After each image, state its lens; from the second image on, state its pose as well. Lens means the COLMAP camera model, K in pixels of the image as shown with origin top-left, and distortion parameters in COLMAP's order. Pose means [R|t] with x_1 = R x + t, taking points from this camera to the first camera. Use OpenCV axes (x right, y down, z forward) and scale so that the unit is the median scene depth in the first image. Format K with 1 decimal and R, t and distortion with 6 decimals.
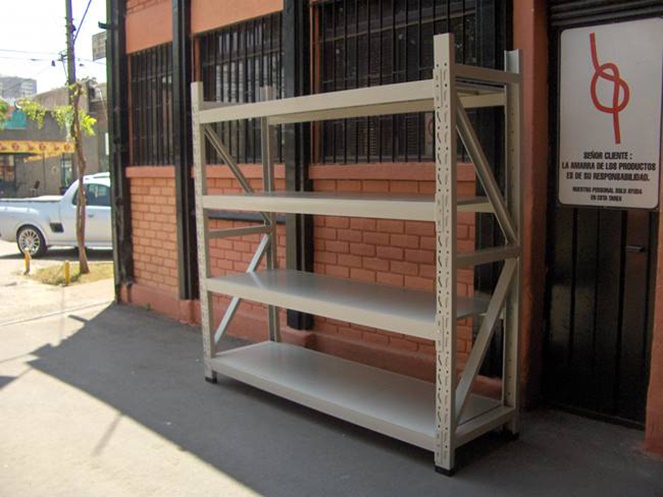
lens RADIAL K [[677.0, 0, 352.8], [0, 677.0, 246.2], [0, 0, 1]] dist [-0.202182, 0.179384]
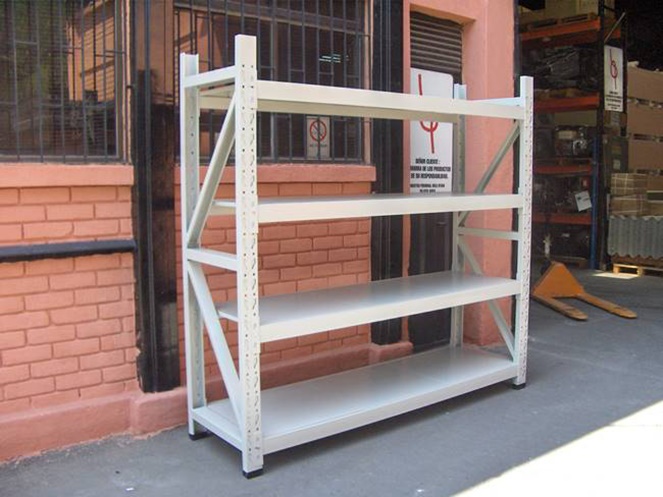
lens RADIAL K [[677.0, 0, 352.8], [0, 677.0, 246.2], [0, 0, 1]] dist [-0.202182, 0.179384]
pose [[0.094898, -0.098845, 0.990567, -0.866855], [0.116931, 0.989277, 0.087514, -0.080746], [-0.988596, 0.107523, 0.105439, 0.808844]]
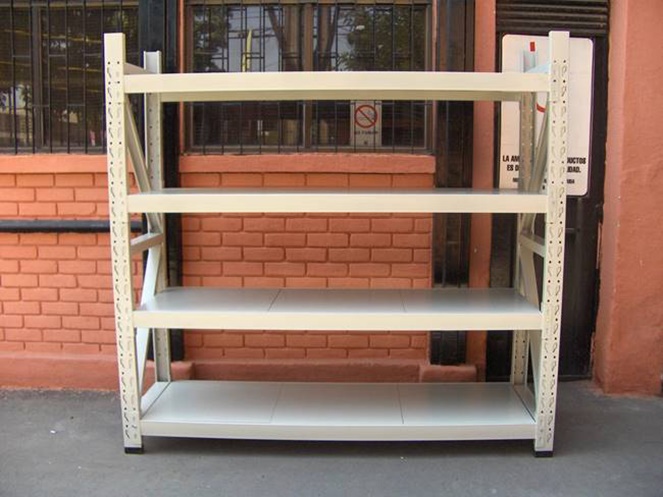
lens RADIAL K [[677.0, 0, 352.8], [0, 677.0, 246.2], [0, 0, 1]] dist [-0.202182, 0.179384]
pose [[0.710499, -0.078063, 0.699355, -0.531416], [0.071316, 0.996699, 0.038800, -0.031658], [-0.700075, 0.022308, 0.713721, 0.324073]]
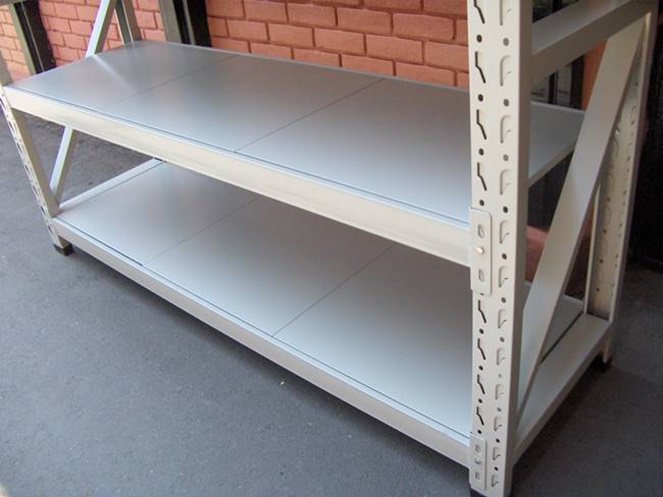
lens RADIAL K [[677.0, 0, 352.8], [0, 677.0, 246.2], [0, 0, 1]] dist [-0.202182, 0.179384]
pose [[0.993081, -0.113624, 0.029659, 0.031317], [0.090826, 0.903277, 0.419335, -0.026814], [-0.074437, -0.413740, 0.907347, 0.448087]]
